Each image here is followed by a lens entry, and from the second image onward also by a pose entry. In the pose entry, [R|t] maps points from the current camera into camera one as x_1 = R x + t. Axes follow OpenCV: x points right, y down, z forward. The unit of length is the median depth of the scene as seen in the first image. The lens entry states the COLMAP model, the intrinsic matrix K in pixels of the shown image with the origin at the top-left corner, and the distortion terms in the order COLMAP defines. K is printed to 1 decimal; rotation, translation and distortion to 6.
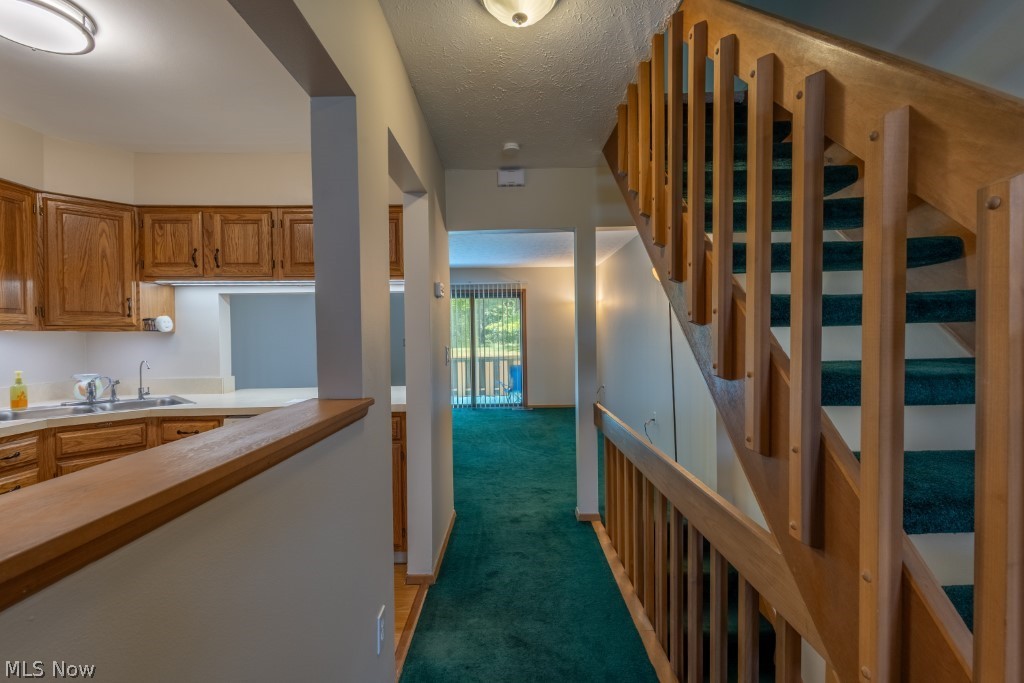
lens RADIAL K [[470.4, 0, 512.0], [0, 470.4, 341.5], [0, 0, 1]] dist [0.014914, -0.000937]
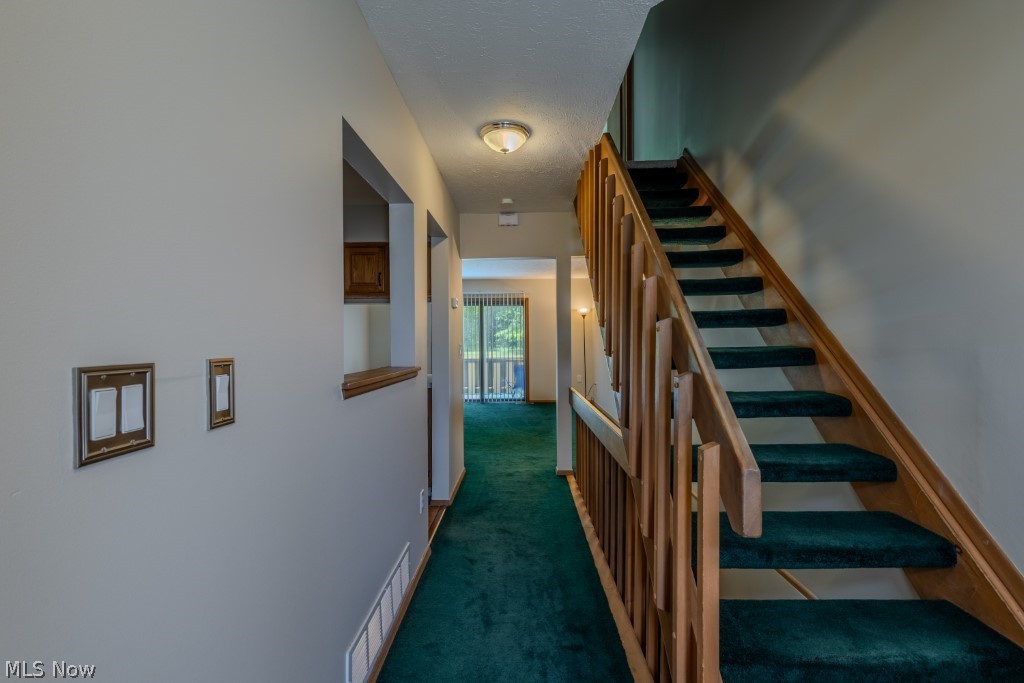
lens RADIAL K [[470.4, 0, 512.0], [0, 470.4, 341.5], [0, 0, 1]] dist [0.014914, -0.000937]
pose [[0.999697, 0.007576, -0.023435, 0.026871], [-0.007844, 0.999905, -0.011368, 0.011012], [0.023347, 0.011549, 0.999661, -0.218645]]
